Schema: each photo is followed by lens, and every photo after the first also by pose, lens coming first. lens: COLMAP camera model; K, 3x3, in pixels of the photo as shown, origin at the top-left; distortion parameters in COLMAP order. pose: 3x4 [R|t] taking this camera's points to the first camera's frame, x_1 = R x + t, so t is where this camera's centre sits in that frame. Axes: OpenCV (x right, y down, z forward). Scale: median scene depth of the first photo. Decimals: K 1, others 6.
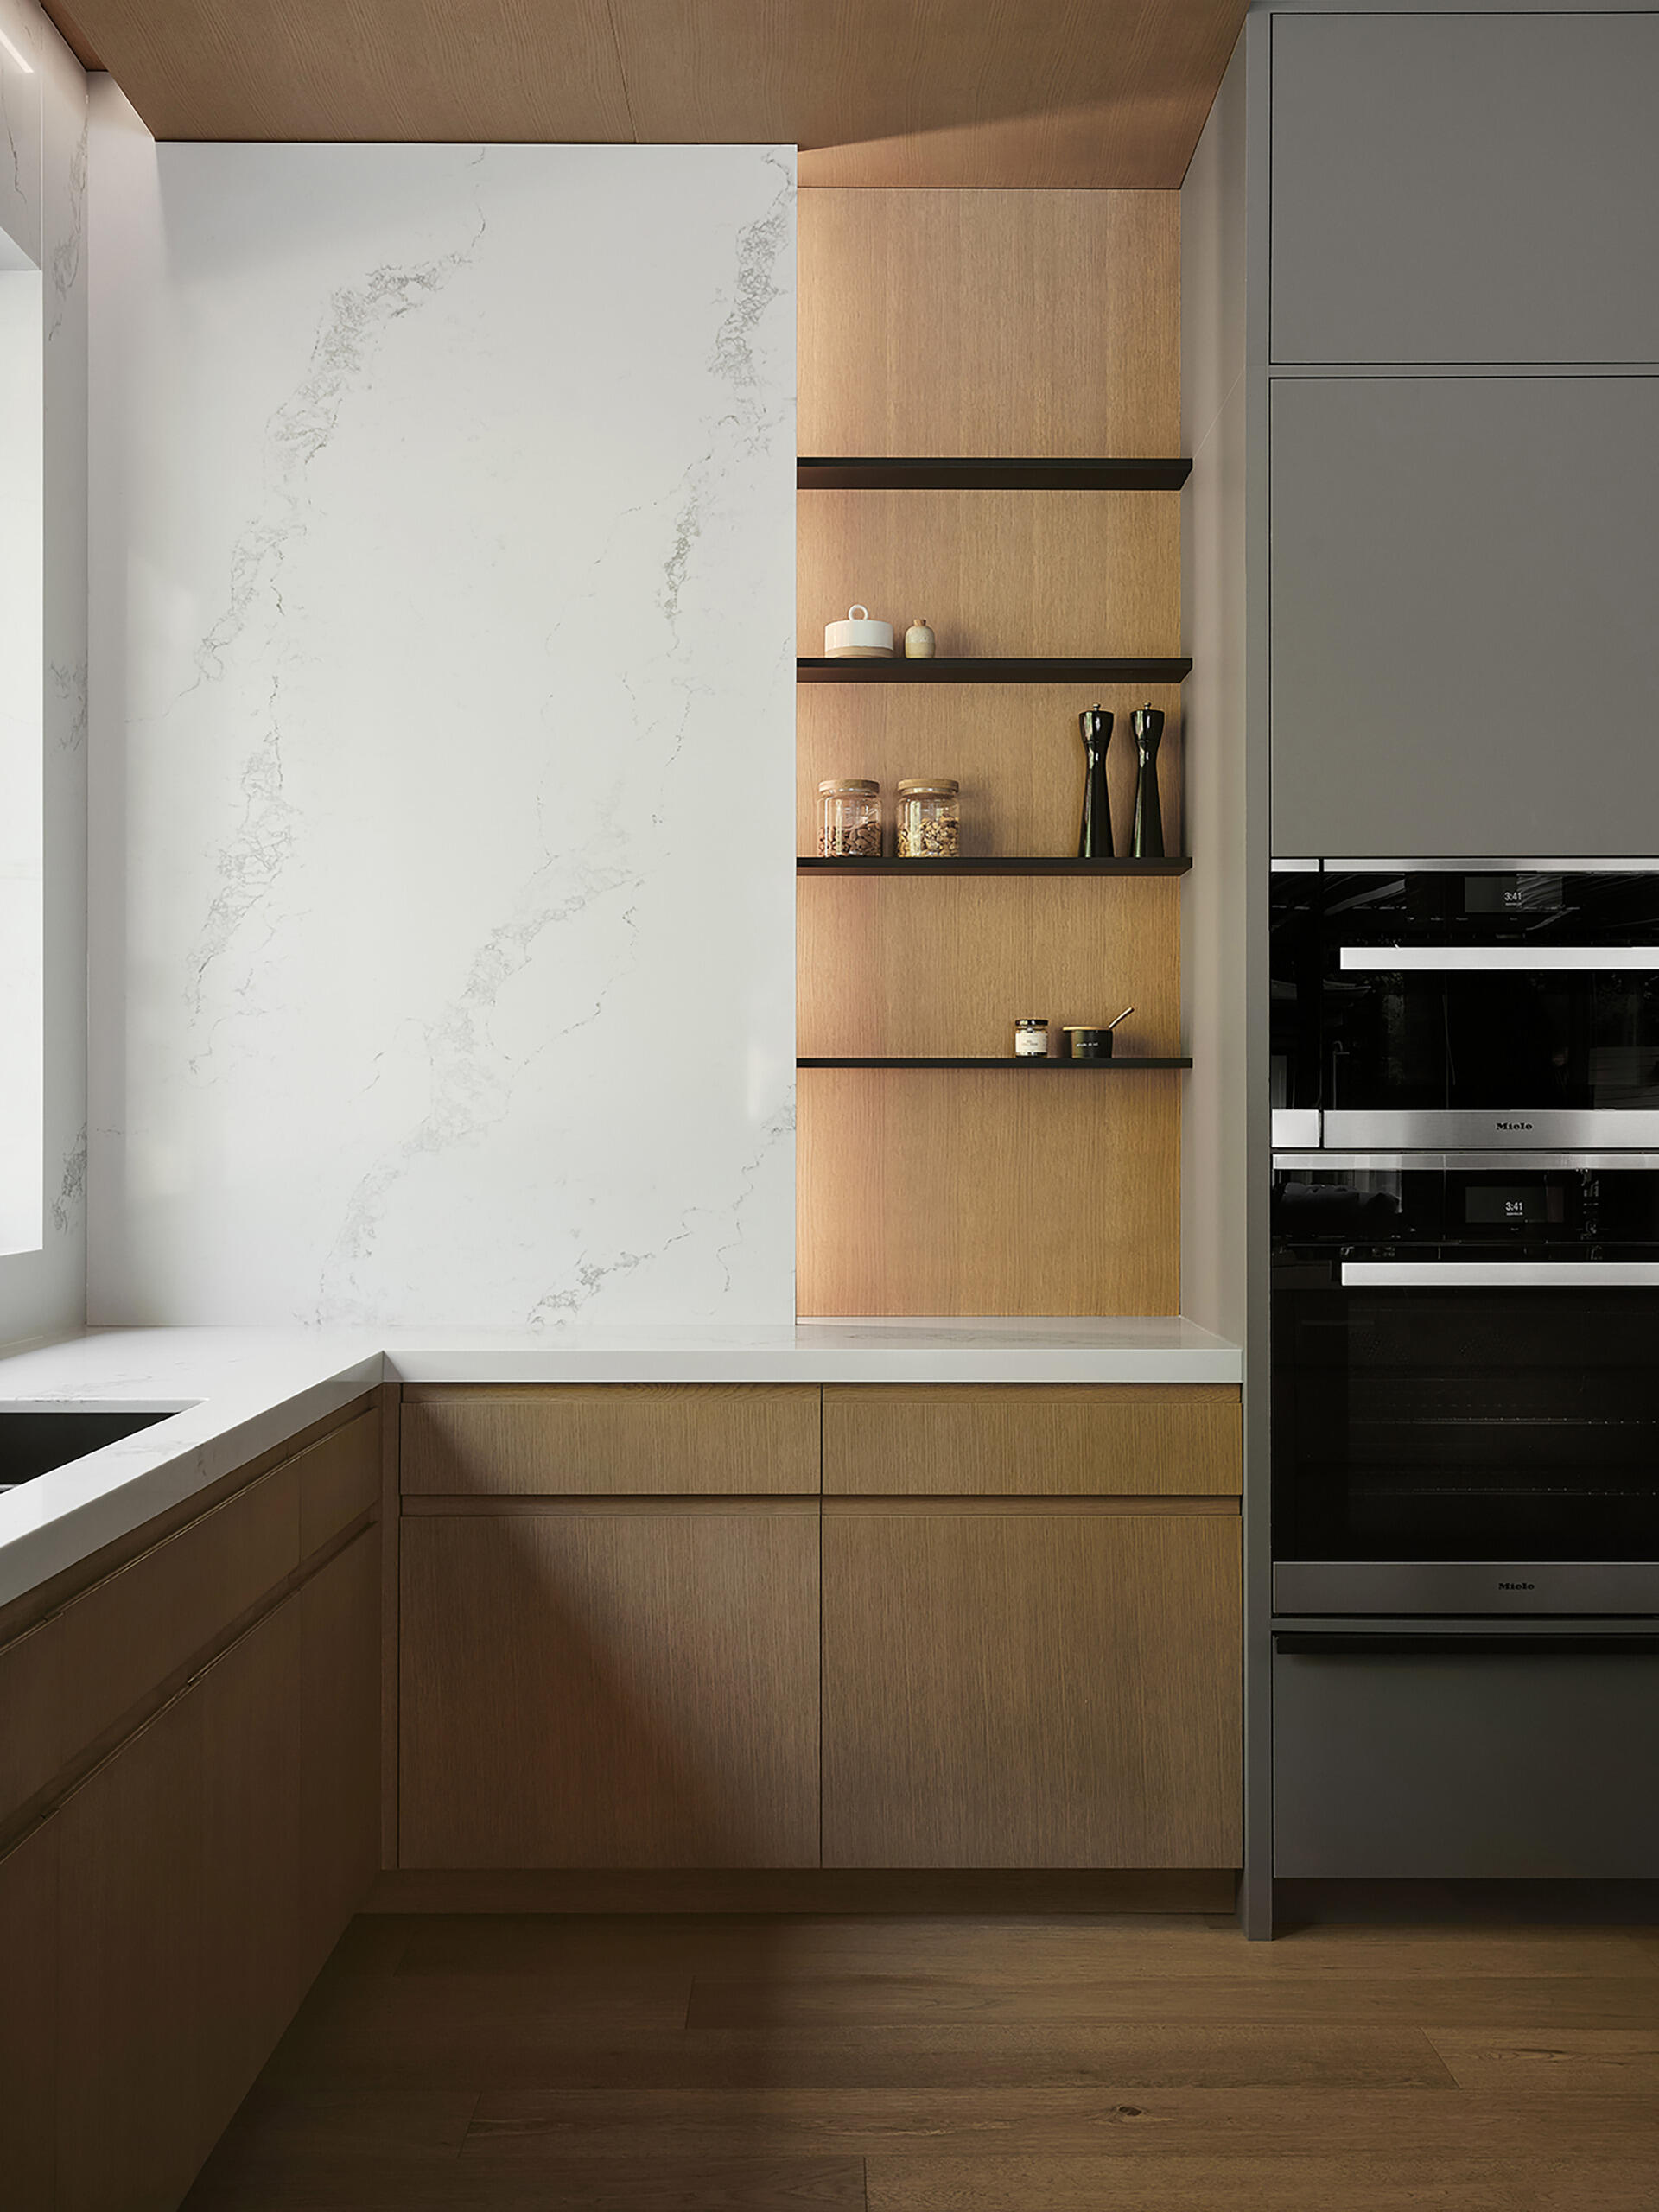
lens RADIAL K [[2793.5, 0, 662.4], [0, 2793.5, 1101.4], [0, 0, 1]] dist [-0.019989, 0.032258]
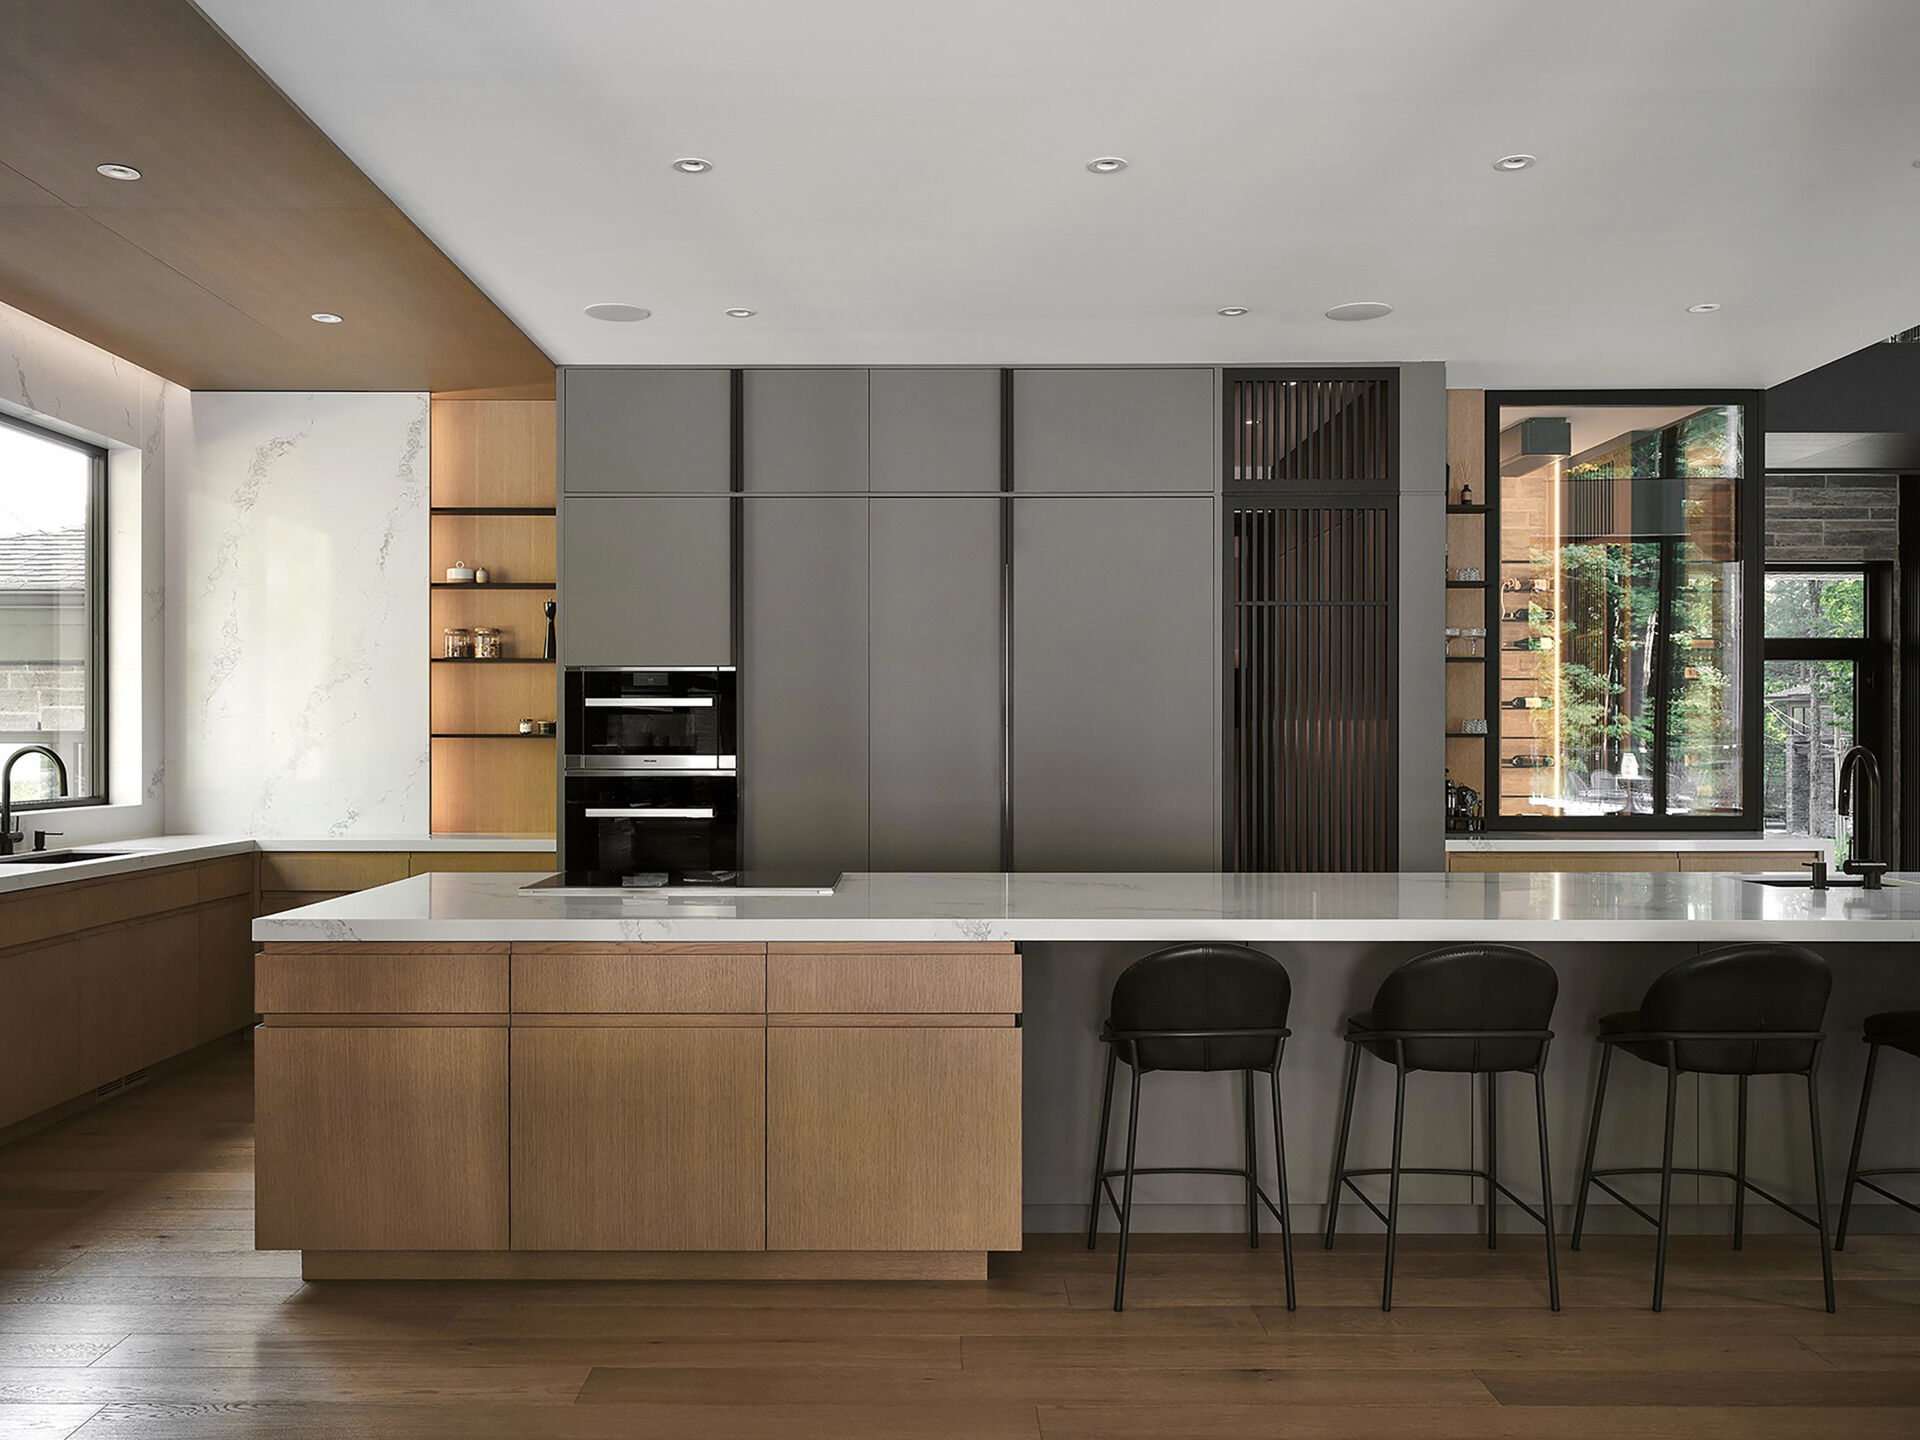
lens RADIAL K [[2424.8, 0, 960.0], [0, 2424.8, 720.0], [0, 0, 1]] dist [-0.019989, 0.032258]
pose [[0.999939, 0.000476, -0.011001, 0.580220], [-0.000509, 0.999995, -0.002996, -0.022442], [0.010999, 0.003001, 0.999935, -1.307195]]
